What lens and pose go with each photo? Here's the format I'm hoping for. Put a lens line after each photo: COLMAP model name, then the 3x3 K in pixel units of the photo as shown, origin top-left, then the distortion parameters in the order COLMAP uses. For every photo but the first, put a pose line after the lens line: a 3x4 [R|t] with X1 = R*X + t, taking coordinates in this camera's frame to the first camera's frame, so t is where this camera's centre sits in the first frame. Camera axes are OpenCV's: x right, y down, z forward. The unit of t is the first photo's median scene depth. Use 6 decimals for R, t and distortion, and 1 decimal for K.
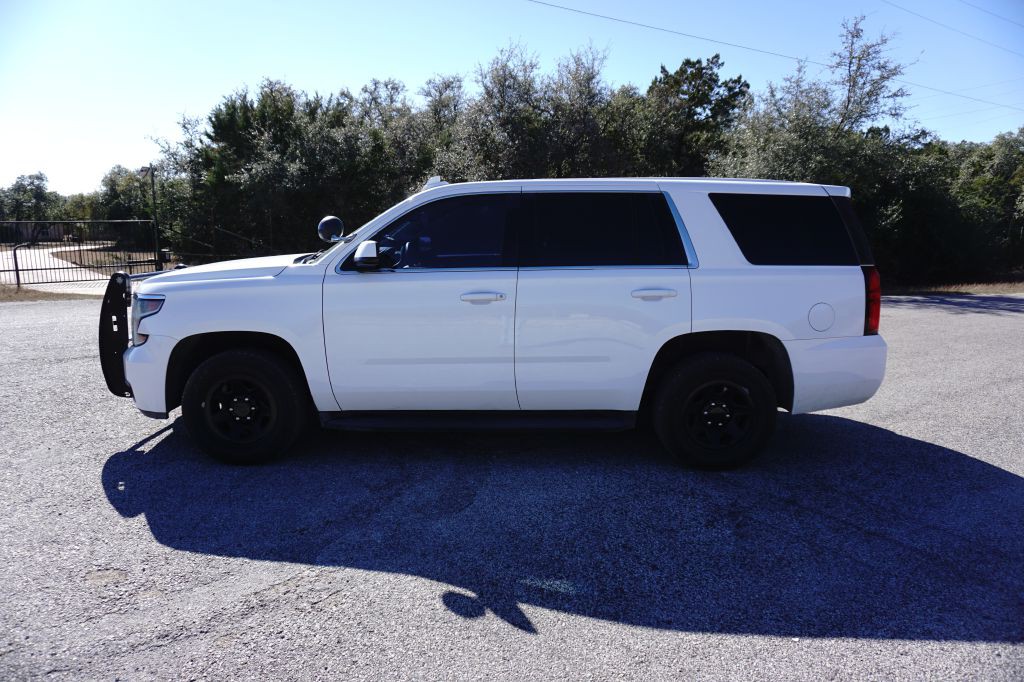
lens RADIAL K [[666.5, 0, 501.8], [0, 666.5, 333.8], [0, 0, 1]] dist [-0.033879, 0.023053]
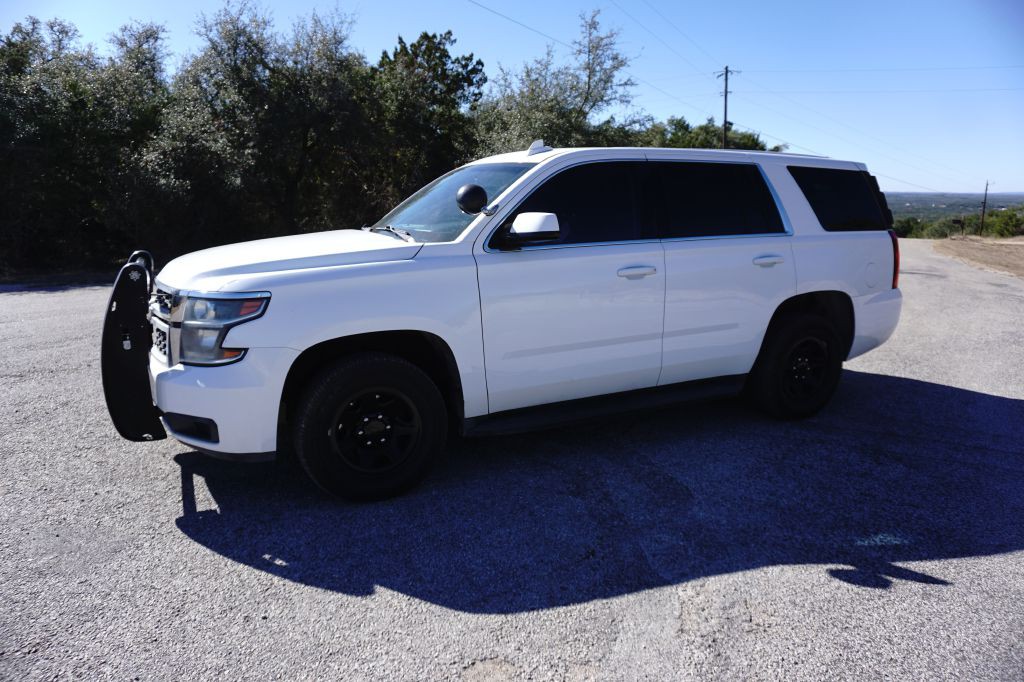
lens RADIAL K [[666.5, 0, 509.0], [0, 666.5, 338.1], [0, 0, 1]] dist [-0.033879, 0.023053]
pose [[0.891275, -0.093967, 0.443621, -0.134038], [0.075079, 0.995371, 0.059997, -0.006918], [-0.447205, -0.020167, 0.894204, 0.051806]]
